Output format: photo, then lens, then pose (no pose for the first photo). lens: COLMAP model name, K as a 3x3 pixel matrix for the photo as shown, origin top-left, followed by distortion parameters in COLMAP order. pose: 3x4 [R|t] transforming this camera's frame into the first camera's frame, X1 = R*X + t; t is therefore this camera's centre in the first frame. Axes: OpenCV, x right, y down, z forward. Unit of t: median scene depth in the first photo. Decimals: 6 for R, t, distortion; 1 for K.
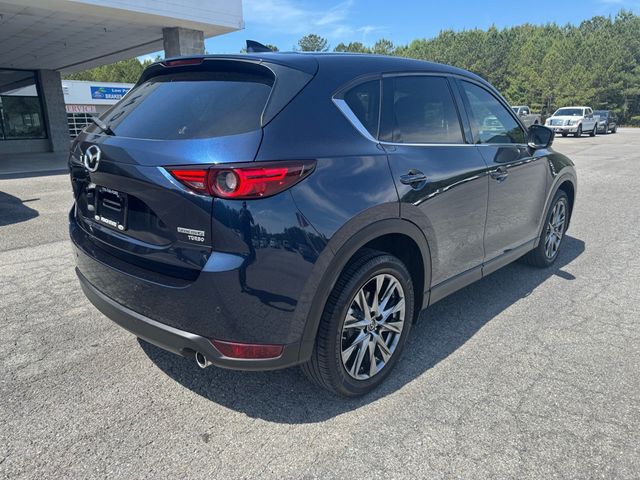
lens RADIAL K [[457.0, 0, 320.9], [0, 457.0, 242.4], [0, 0, 1]] dist [0.008025, -0.006952]
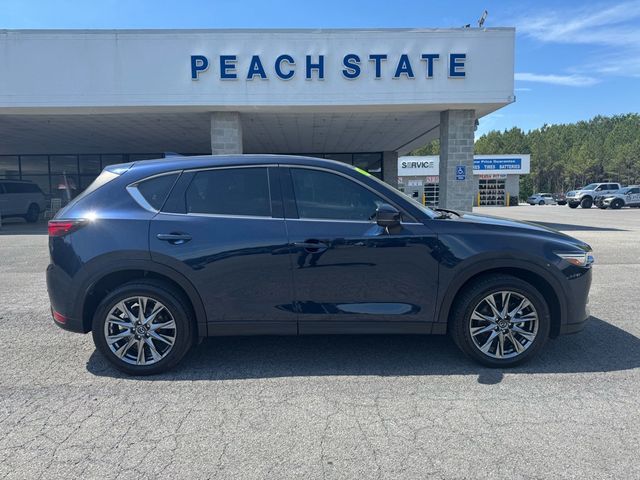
lens RADIAL K [[457.0, 0, 318.2], [0, 457.0, 245.1], [0, 0, 1]] dist [0.008025, -0.006952]
pose [[0.698584, 0.081505, -0.710871, 1.166771], [-0.177289, 0.982229, -0.061606, -0.079729], [0.693216, 0.169067, 0.700619, 0.210048]]
